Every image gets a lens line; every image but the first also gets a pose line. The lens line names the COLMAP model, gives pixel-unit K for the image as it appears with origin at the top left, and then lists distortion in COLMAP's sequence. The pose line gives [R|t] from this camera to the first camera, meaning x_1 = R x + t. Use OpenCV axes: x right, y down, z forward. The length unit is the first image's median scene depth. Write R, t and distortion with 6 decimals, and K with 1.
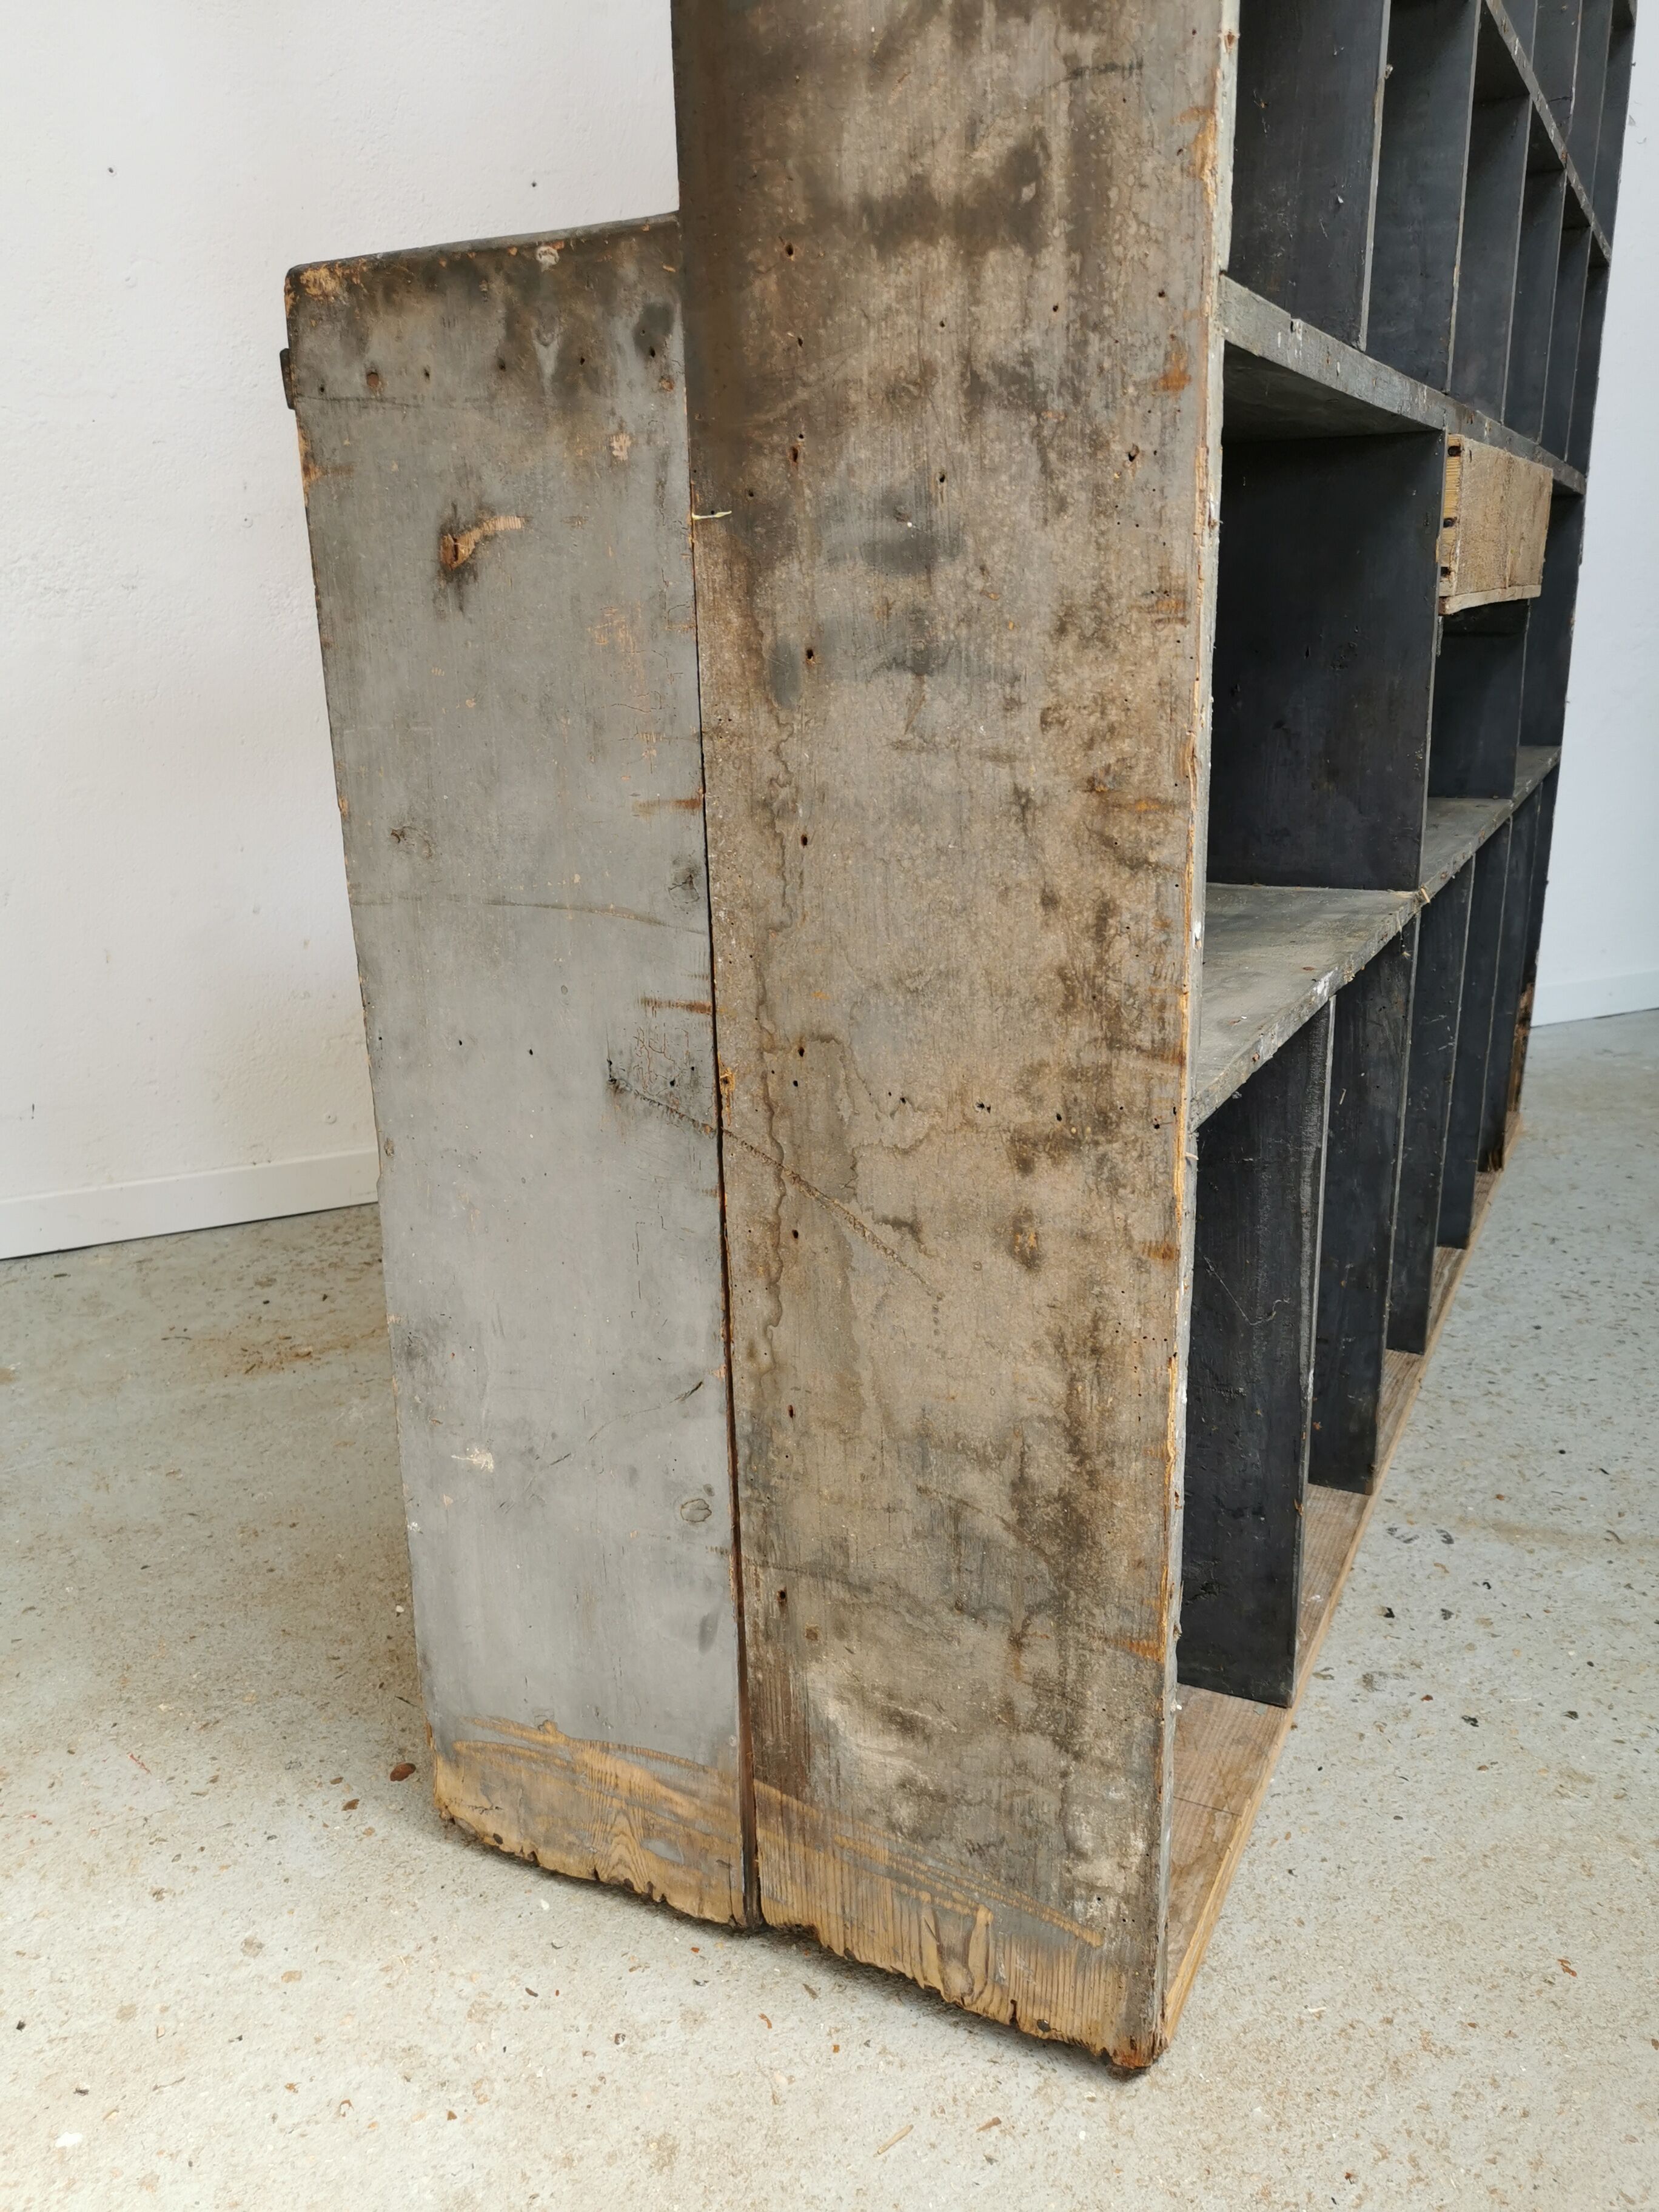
lens RADIAL K [[1715.9, 0, 834.6], [0, 1715.9, 1120.3], [0, 0, 1]] dist [0.058109, -0.053263]
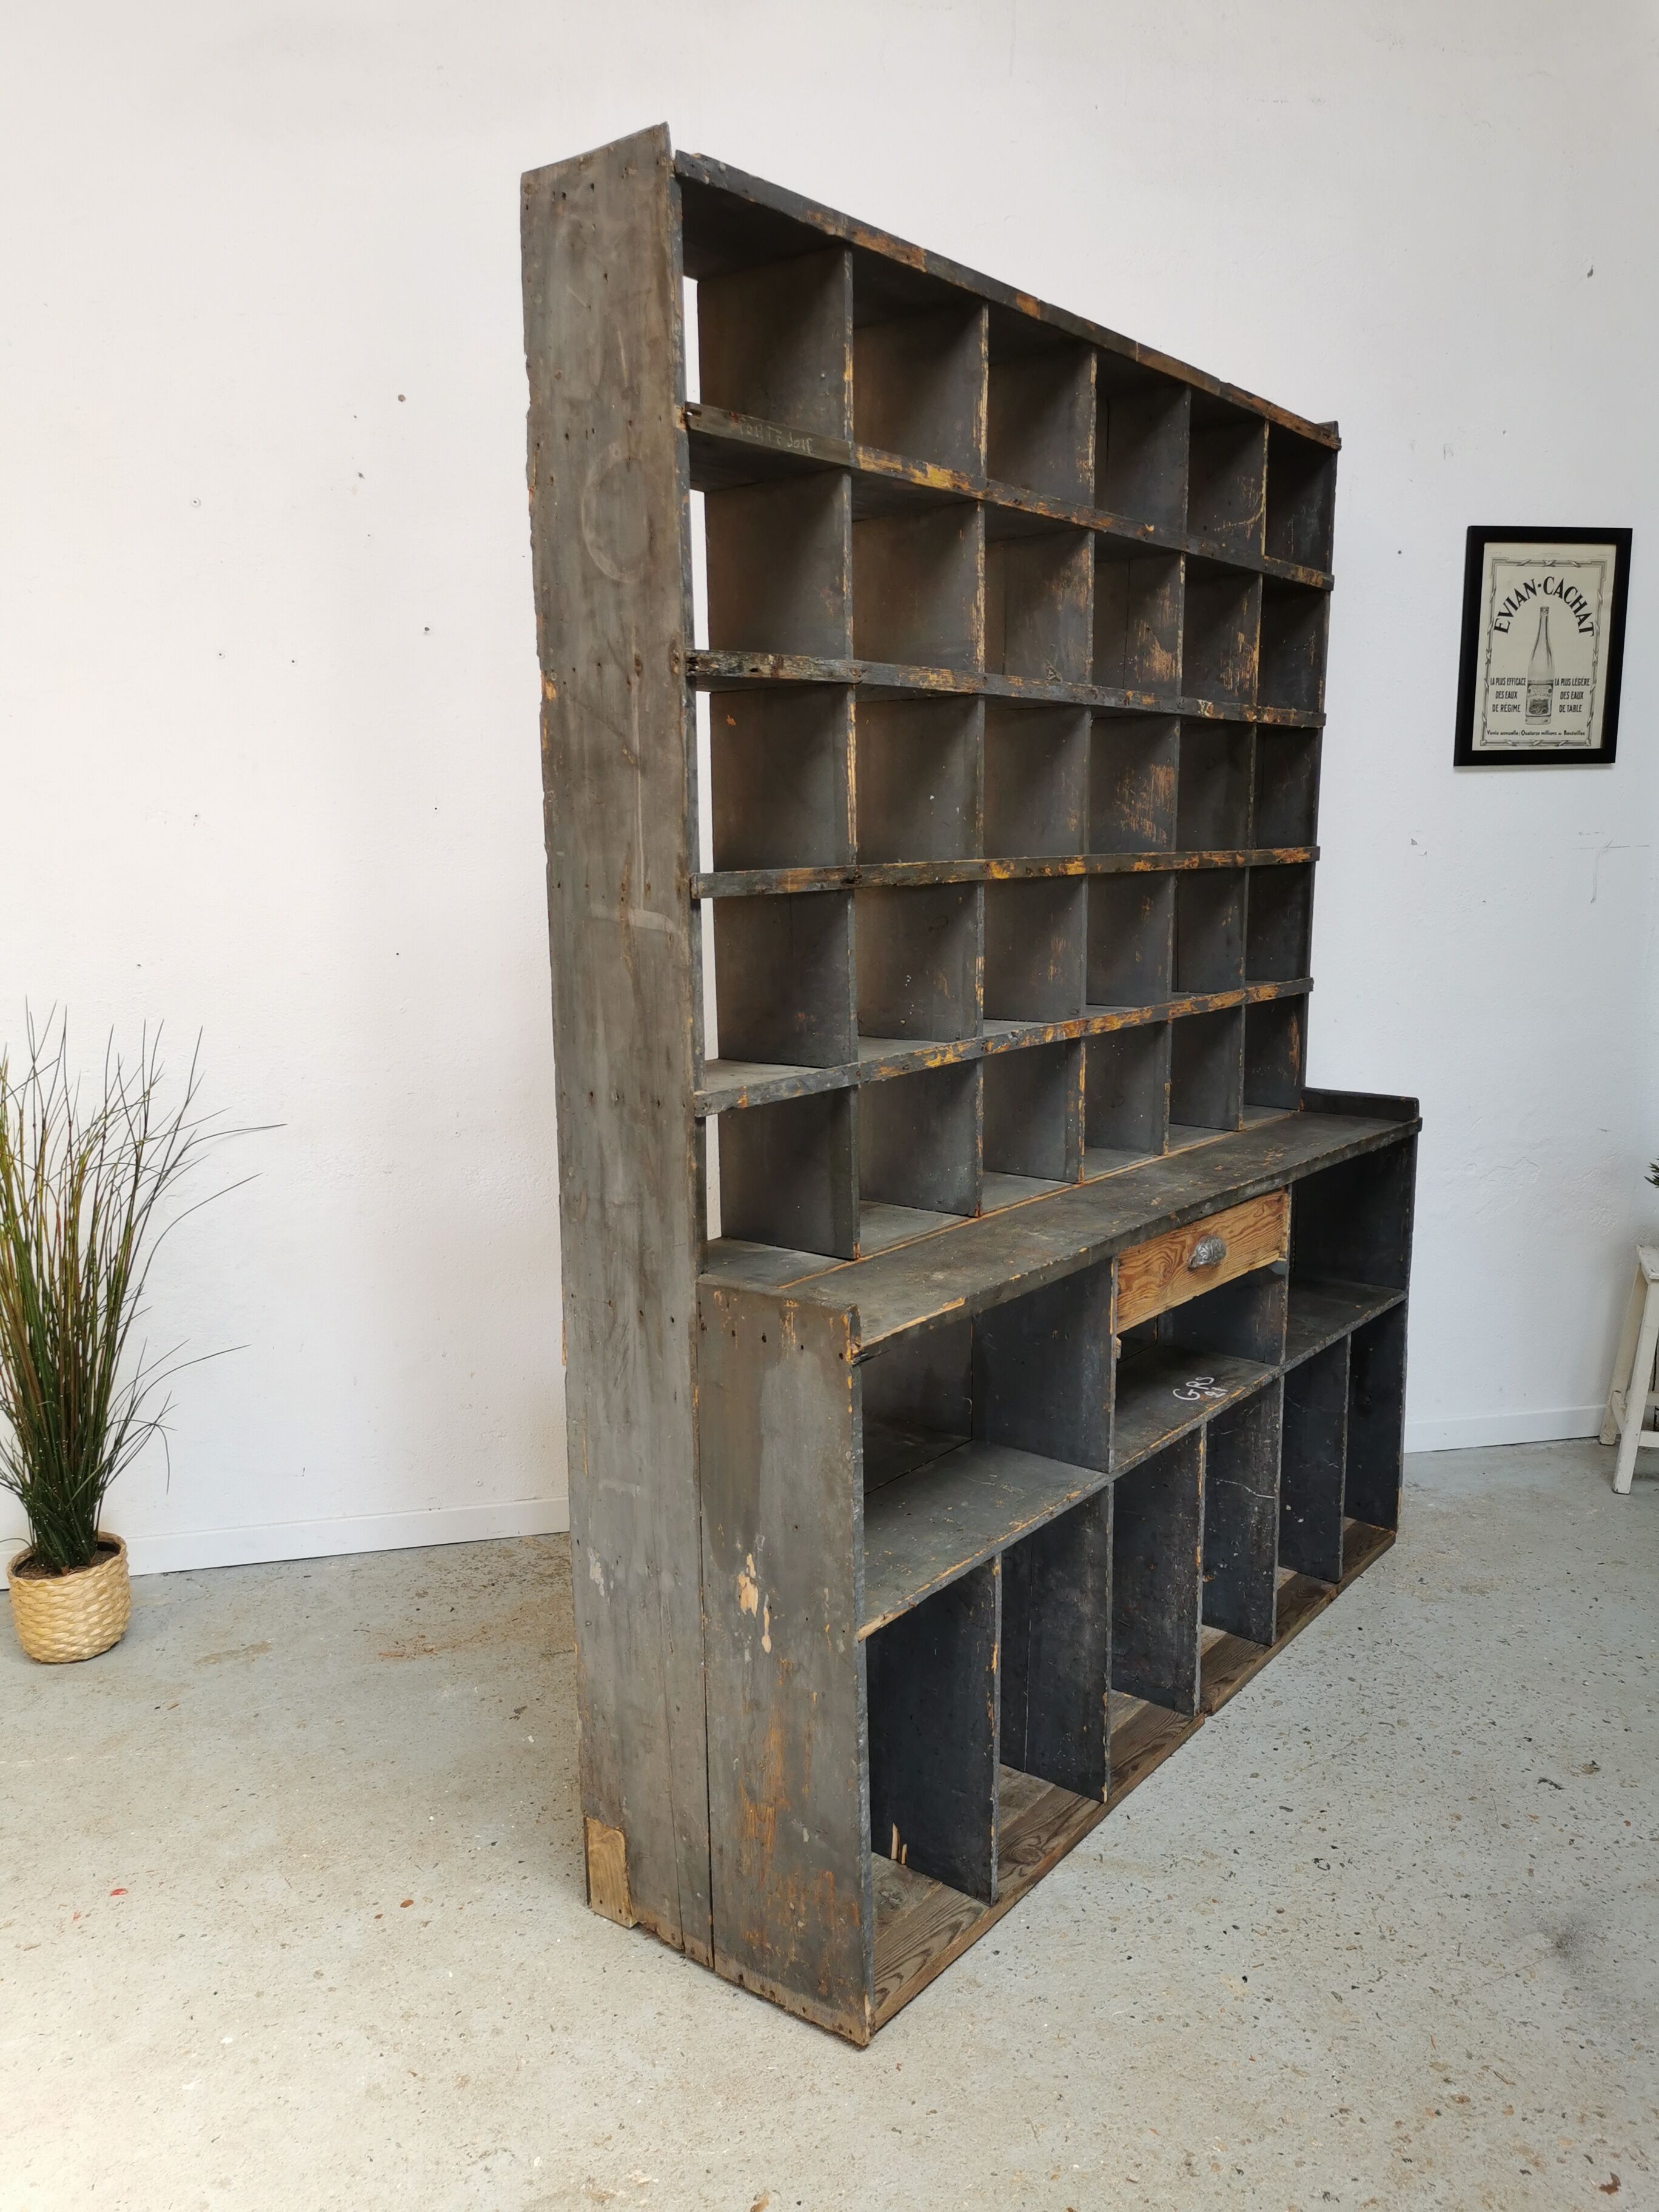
lens RADIAL K [[1715.9, 0, 831.4], [0, 1715.9, 1101.3], [0, 0, 1]] dist [0.058109, -0.053263]
pose [[0.982366, 0.046996, -0.180965, 0.642914], [-0.069570, 0.990274, -0.120490, -0.391846], [0.173543, 0.130955, 0.976081, -1.164487]]
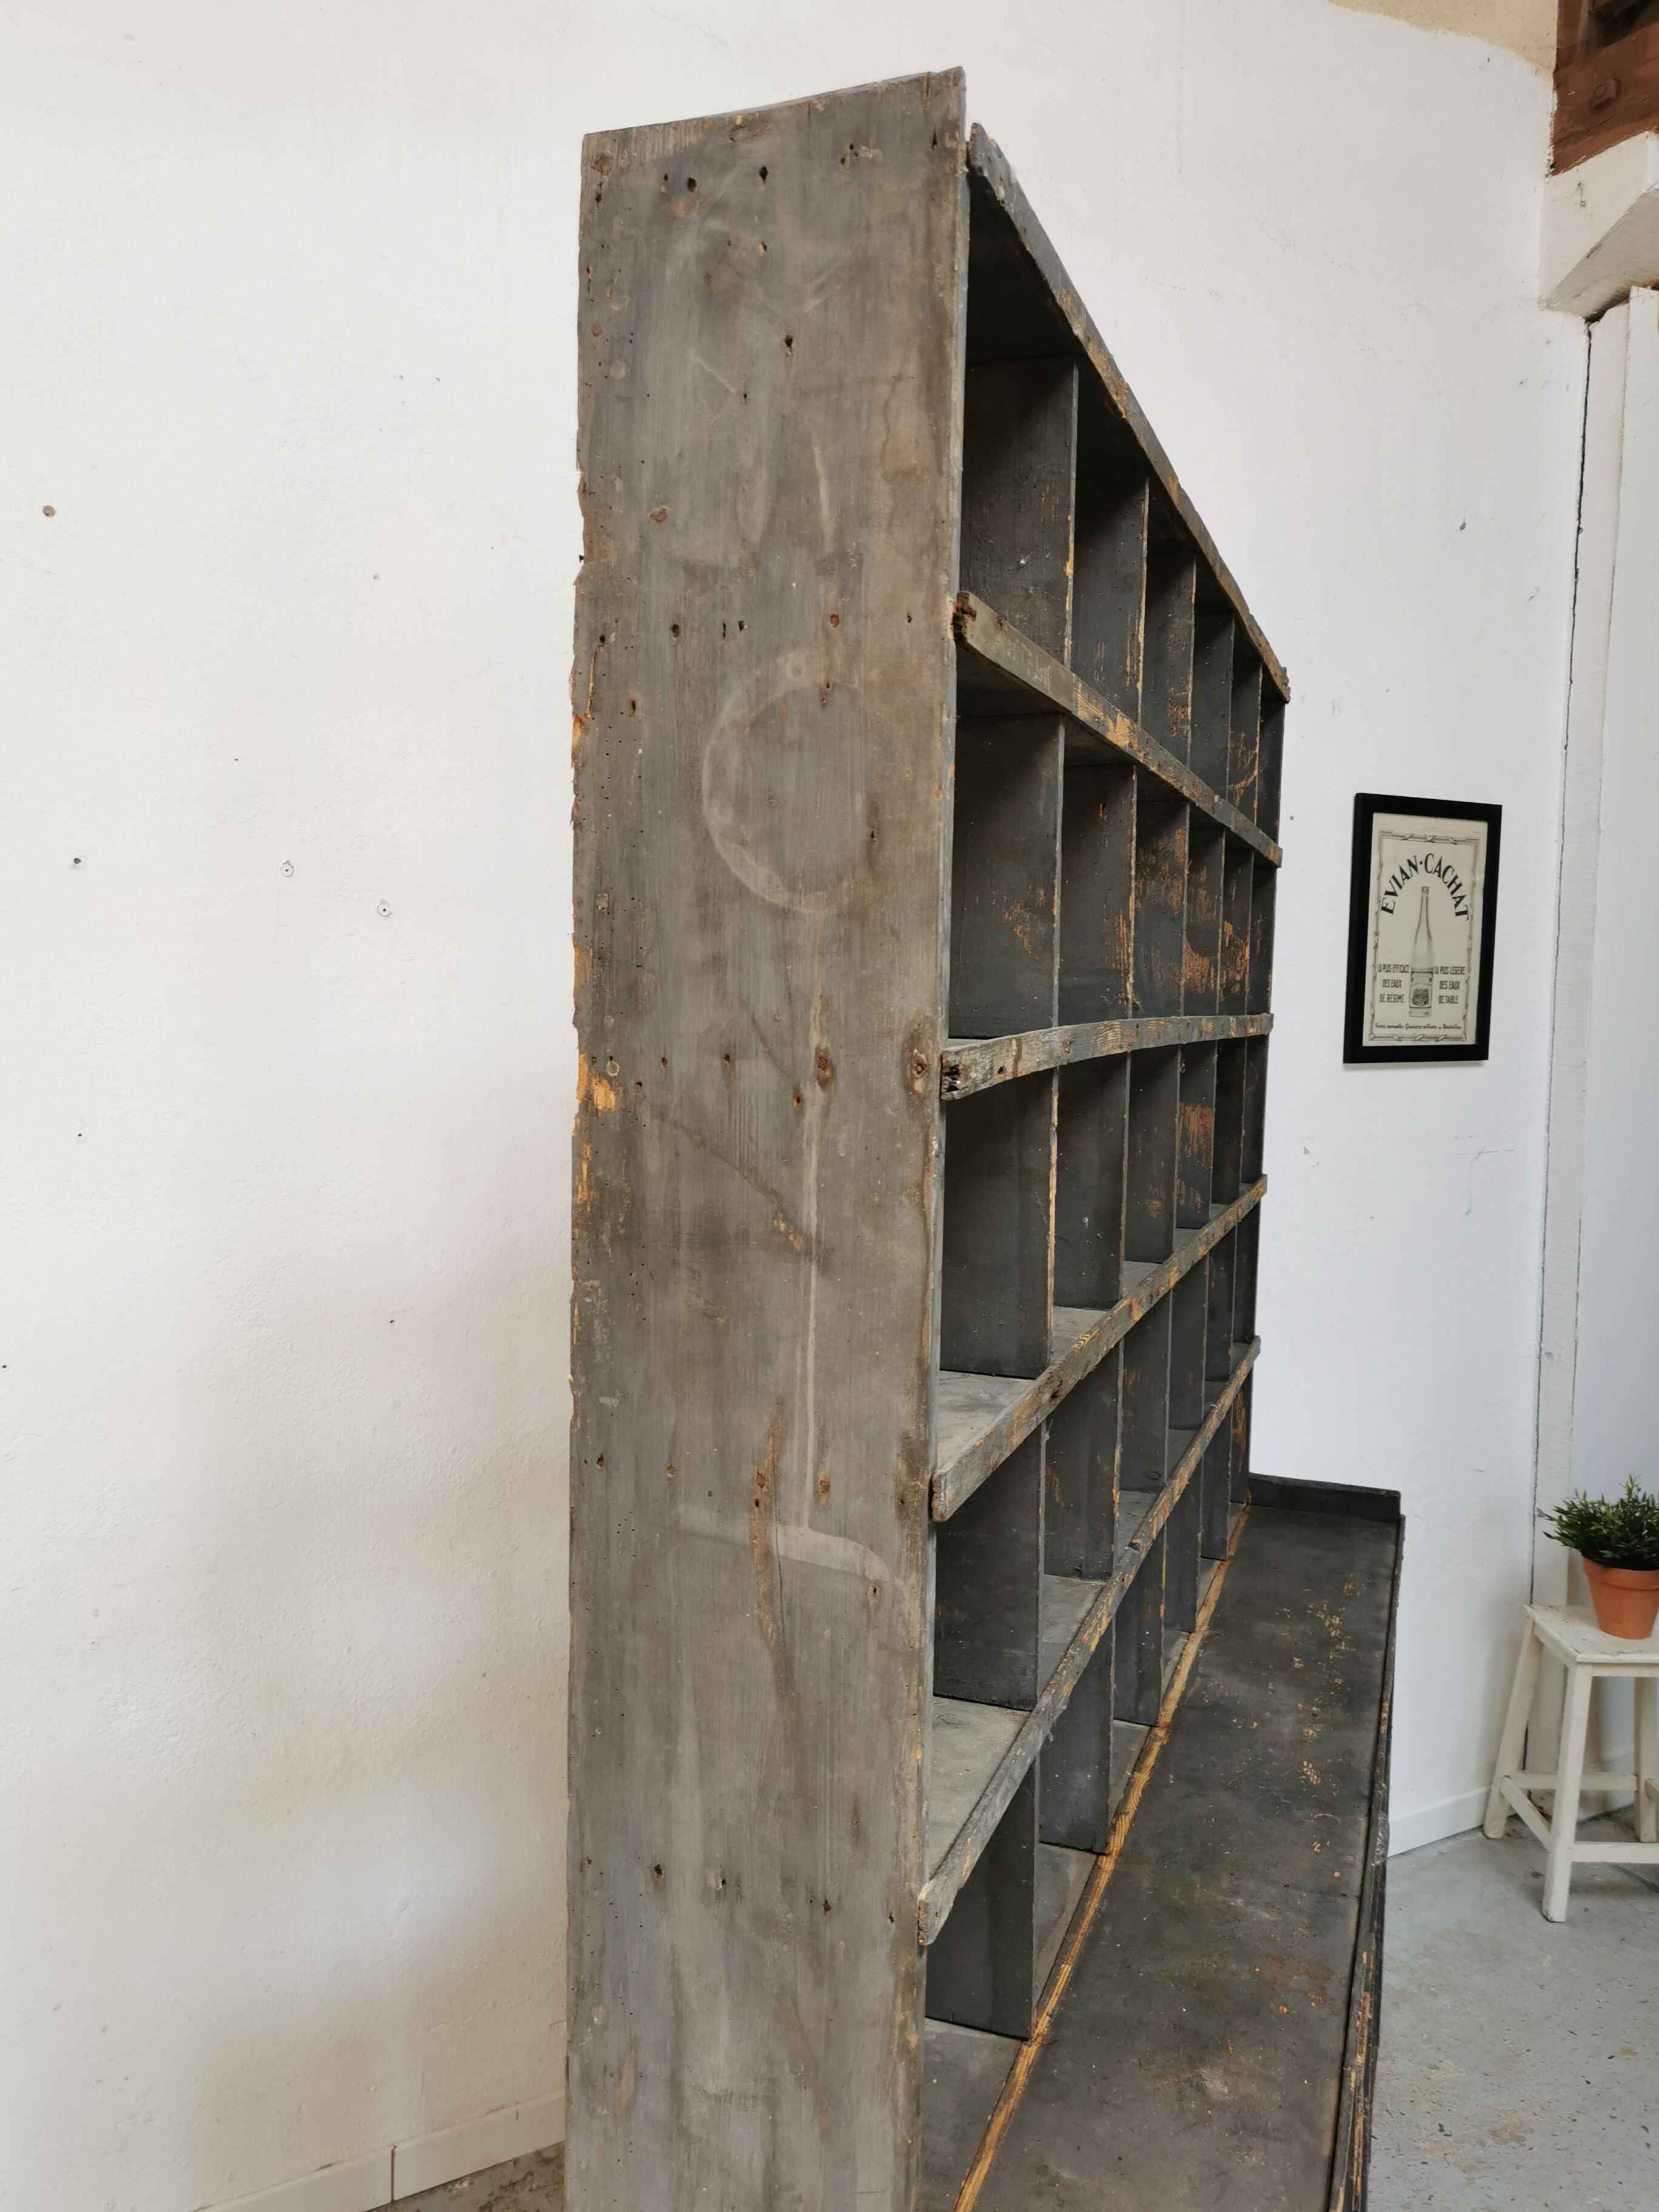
lens RADIAL K [[1715.9, 0, 840.6], [0, 1715.9, 1098.9], [0, 0, 1]] dist [0.058109, -0.053263]
pose [[0.990575, 0.035170, 0.132376, -0.070174], [-0.004538, 0.974368, -0.224916, -0.856428], [-0.136893, 0.222195, 0.965344, -0.332990]]
